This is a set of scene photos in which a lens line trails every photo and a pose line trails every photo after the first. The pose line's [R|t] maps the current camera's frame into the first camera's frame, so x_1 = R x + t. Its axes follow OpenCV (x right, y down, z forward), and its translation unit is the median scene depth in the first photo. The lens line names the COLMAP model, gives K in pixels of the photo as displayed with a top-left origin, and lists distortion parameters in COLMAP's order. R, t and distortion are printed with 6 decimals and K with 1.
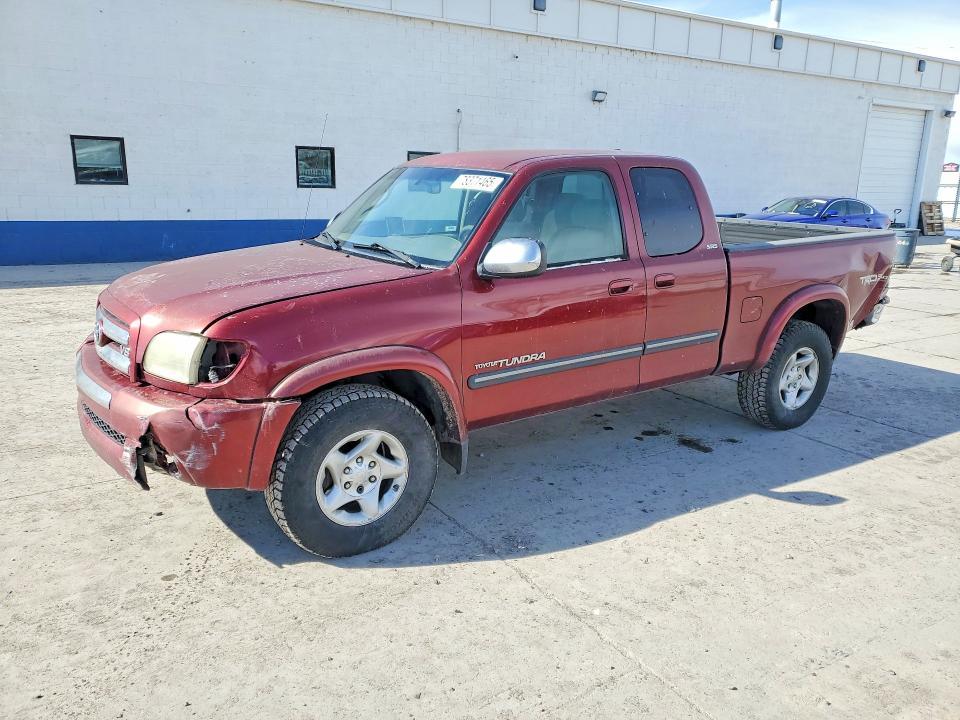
lens RADIAL K [[719.0, 0, 502.8], [0, 719.0, 363.0], [0, 0, 1]] dist [0.011697, 0.002556]
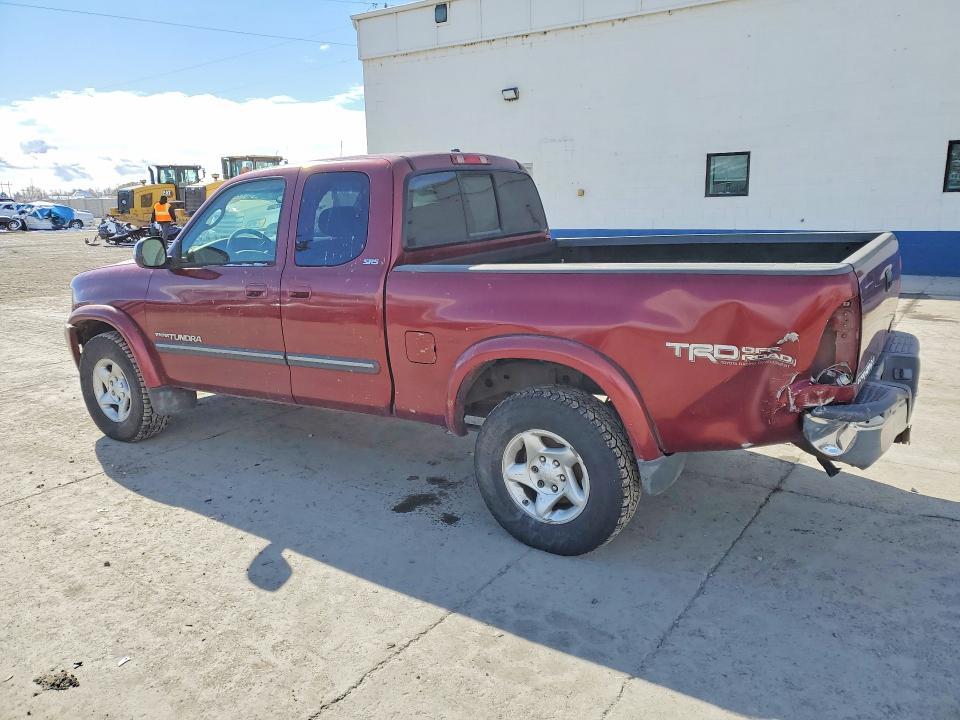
lens RADIAL K [[736.3, 0, 480.0], [0, 736.3, 360.0], [0, 0, 1]] dist [0.025864, 0.000666]
pose [[0.396886, 0.174140, -0.901198, 0.975395], [-0.194792, 0.975453, 0.102702, -0.139311], [0.896960, 0.134785, 0.421064, 0.655486]]
